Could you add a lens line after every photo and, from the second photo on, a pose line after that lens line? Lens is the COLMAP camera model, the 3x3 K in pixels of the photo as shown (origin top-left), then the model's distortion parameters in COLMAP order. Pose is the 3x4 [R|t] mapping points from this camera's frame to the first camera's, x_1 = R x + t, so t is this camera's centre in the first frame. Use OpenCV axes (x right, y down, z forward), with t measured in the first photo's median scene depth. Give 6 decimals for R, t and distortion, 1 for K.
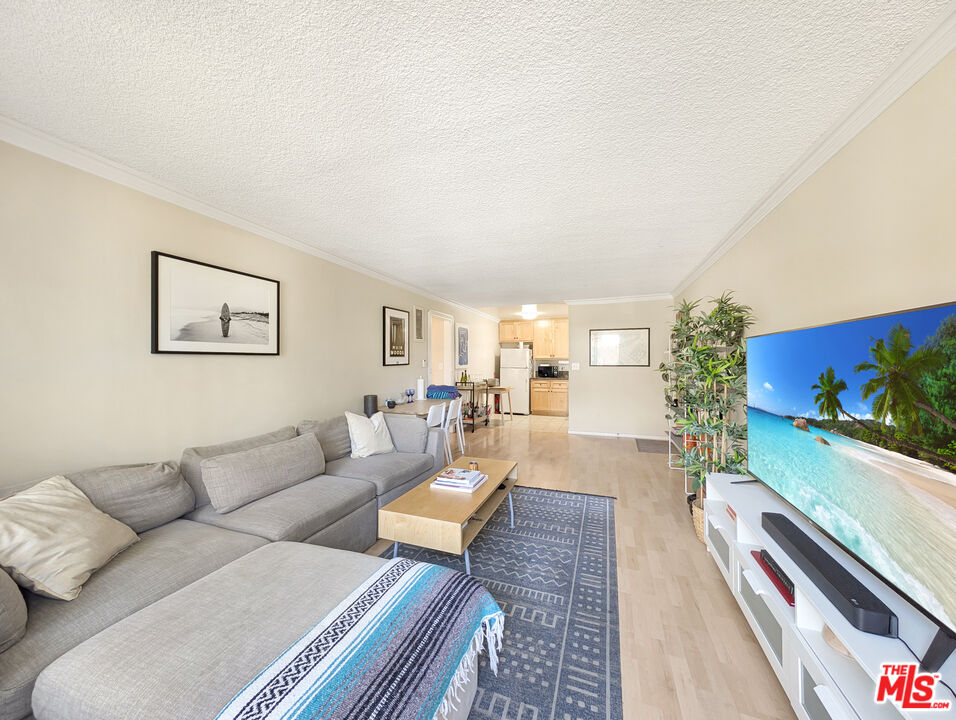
lens RADIAL K [[334.2, 0, 478.0], [0, 334.2, 360.0], [0, 0, 1]] dist [-0.001464, -0.000203]
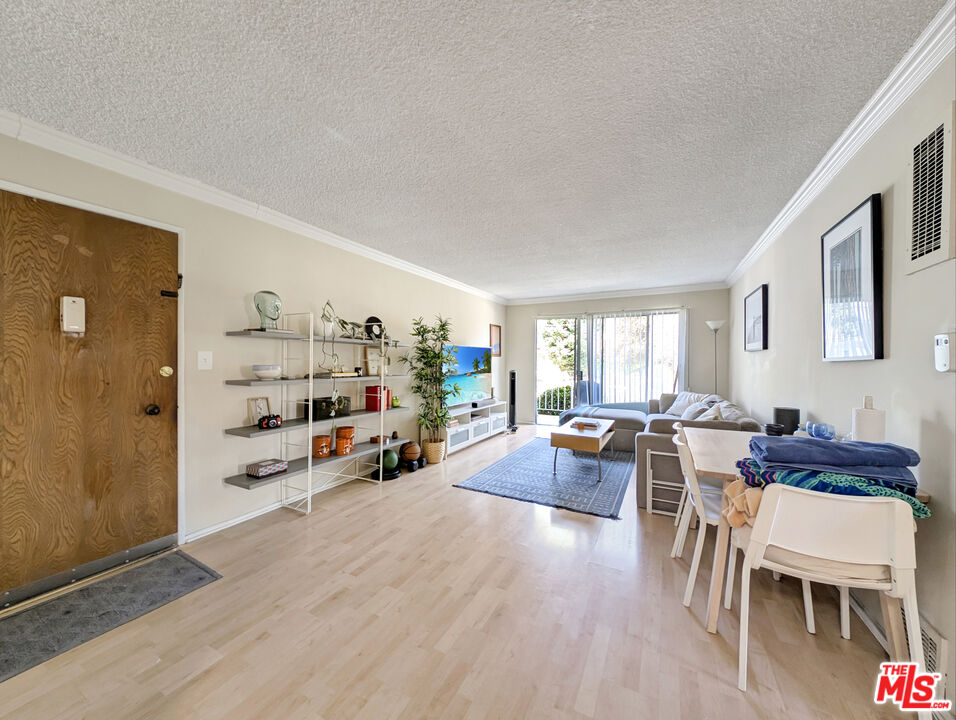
lens RADIAL K [[356.4, 0, 482.5], [0, 356.4, 362.0], [0, 0, 1]] dist [0.001095, -0.005851]
pose [[-0.993263, -0.001479, 0.115872, 0.185677], [-0.001413, 0.999999, 0.000654, 0.025338], [-0.115873, 0.000486, -0.993264, 2.026916]]
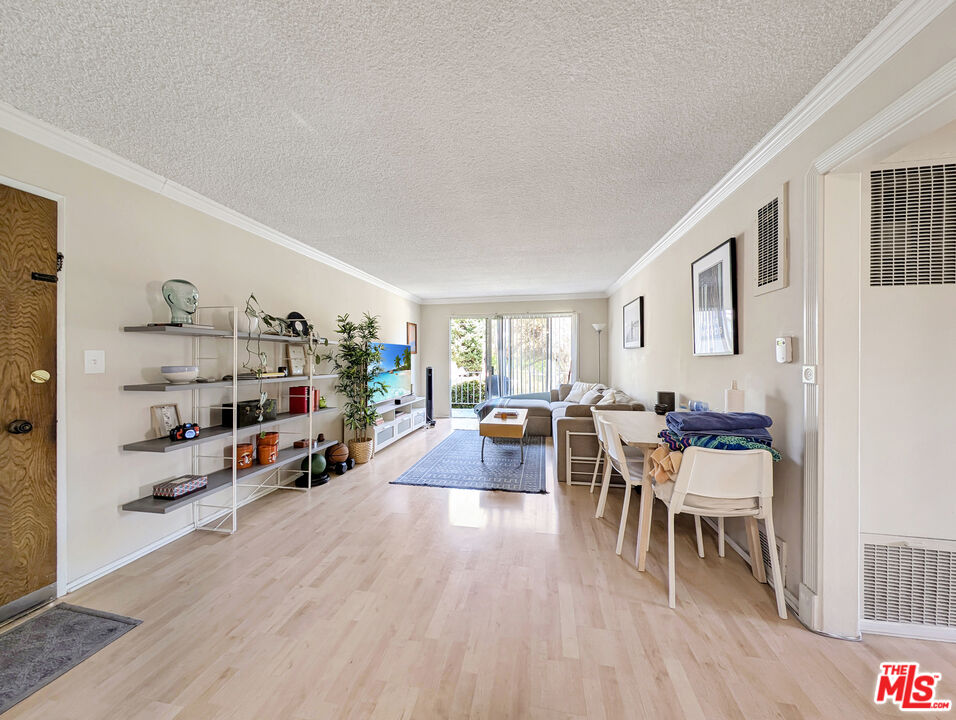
lens RADIAL K [[342.4, 0, 483.4], [0, 342.4, 355.6], [0, 0, 1]] dist [0.000542, -0.002798]
pose [[-0.982007, 0.008407, -0.188656, 0.312617], [0.009835, 0.999930, -0.006633, 0.023561], [0.188586, -0.008369, -0.982021, 2.044635]]
